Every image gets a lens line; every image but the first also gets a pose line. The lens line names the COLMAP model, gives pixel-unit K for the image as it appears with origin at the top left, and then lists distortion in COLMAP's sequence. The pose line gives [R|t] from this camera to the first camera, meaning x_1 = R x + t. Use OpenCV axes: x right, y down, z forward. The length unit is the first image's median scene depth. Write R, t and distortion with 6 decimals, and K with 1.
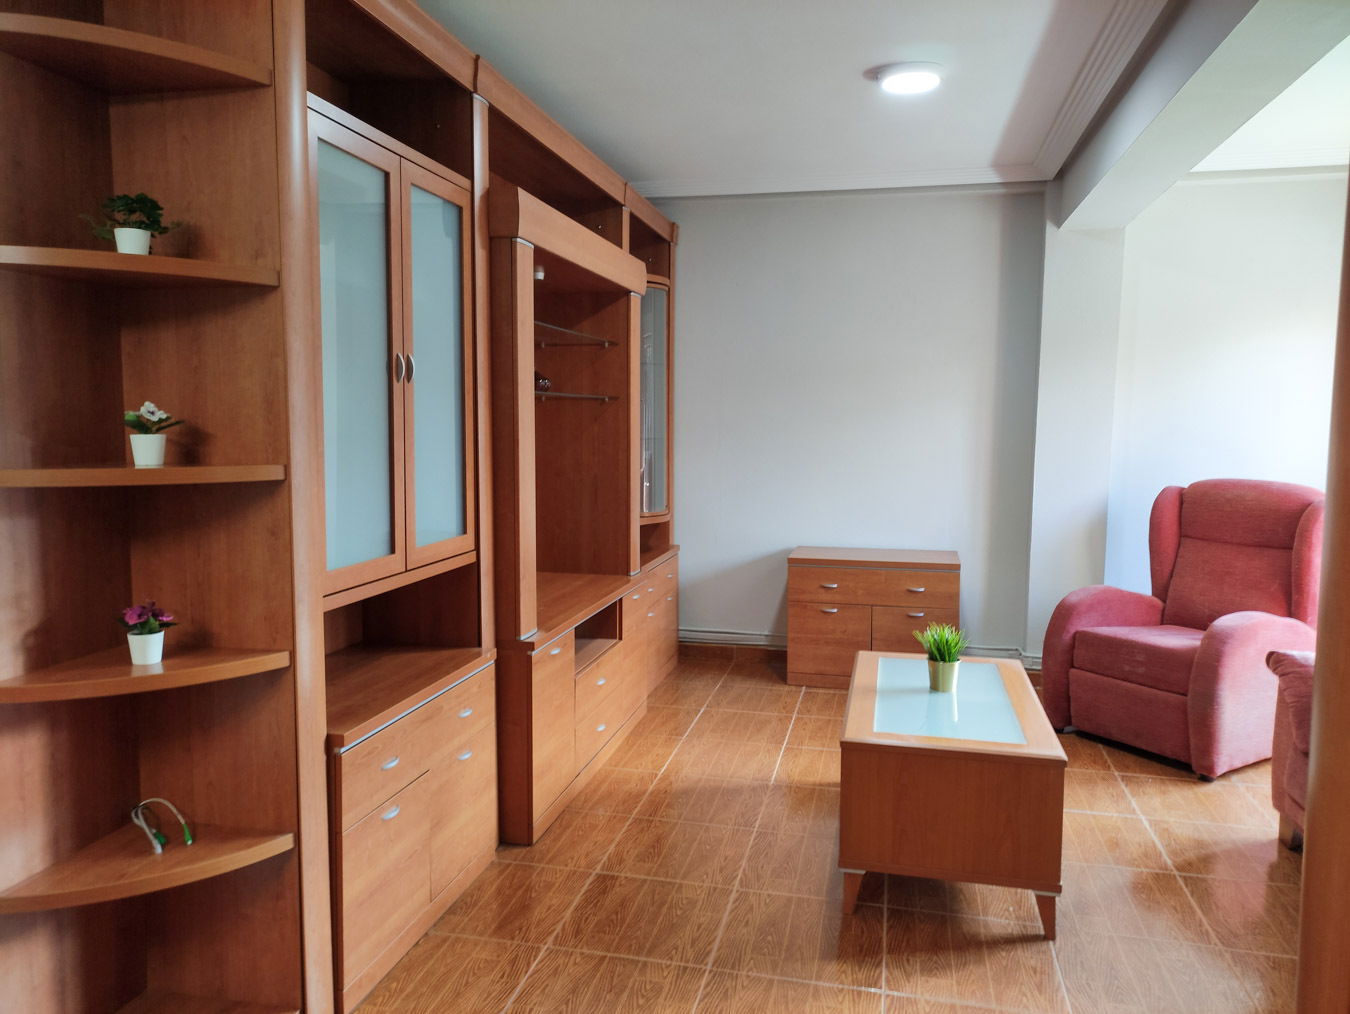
lens RADIAL K [[987.1, 0, 672.1], [0, 987.1, 511.0], [0, 0, 1]] dist [0.015163, 0.002034]
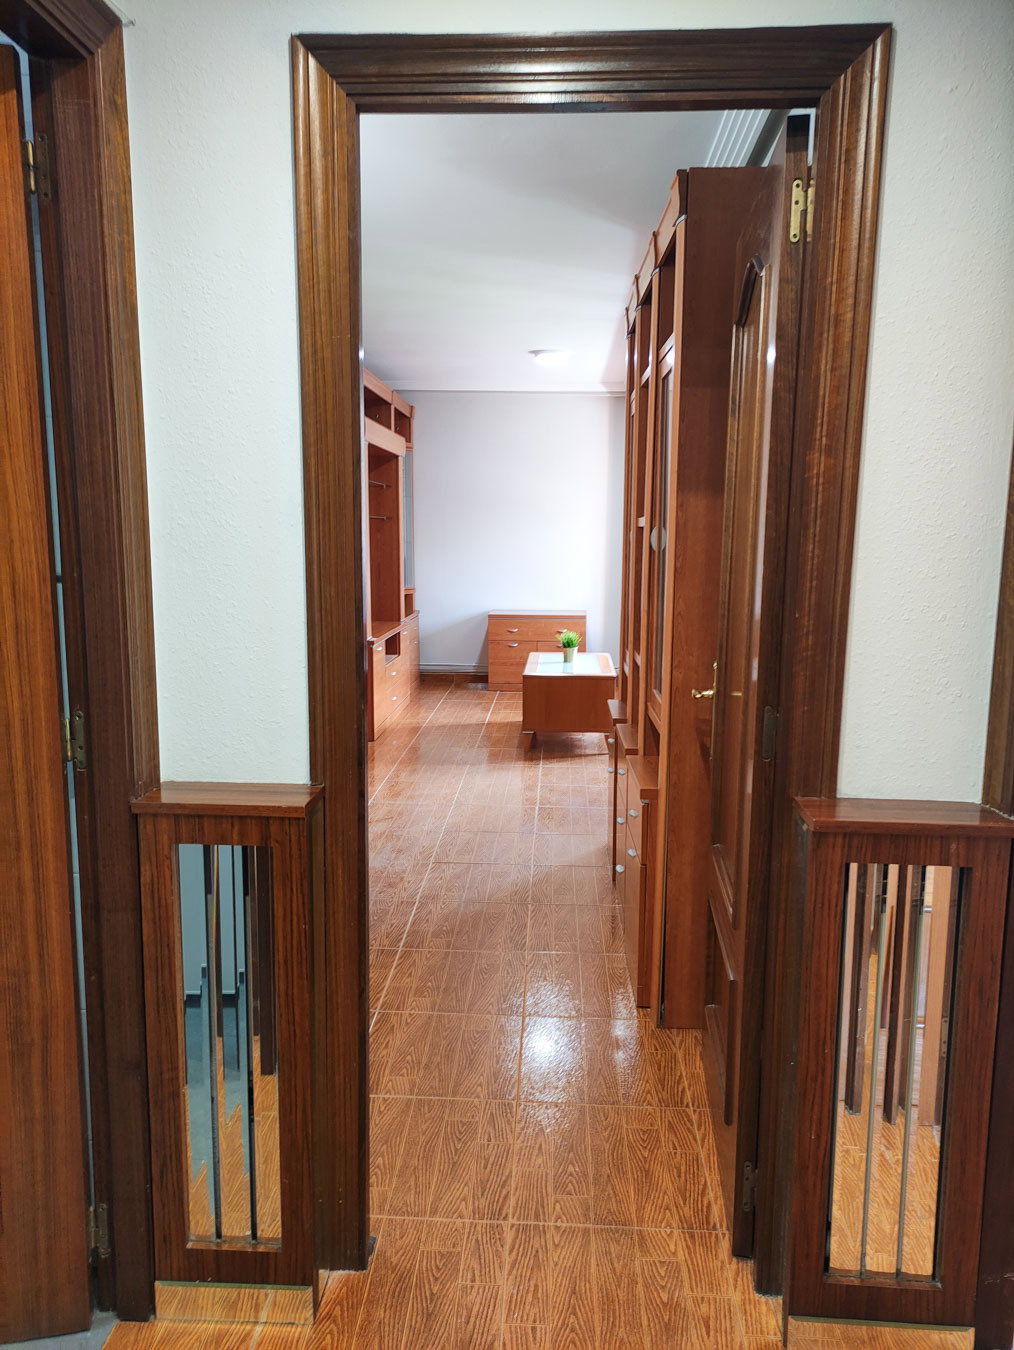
lens RADIAL K [[987.1, 0, 510.4], [0, 987.1, 675.2], [0, 0, 1]] dist [0.015163, 0.002034]
pose [[0.985564, -0.018307, 0.168311, -0.139915], [0.009560, 0.998568, 0.052636, 0.067375], [-0.169033, -0.050267, 0.984328, -0.716909]]
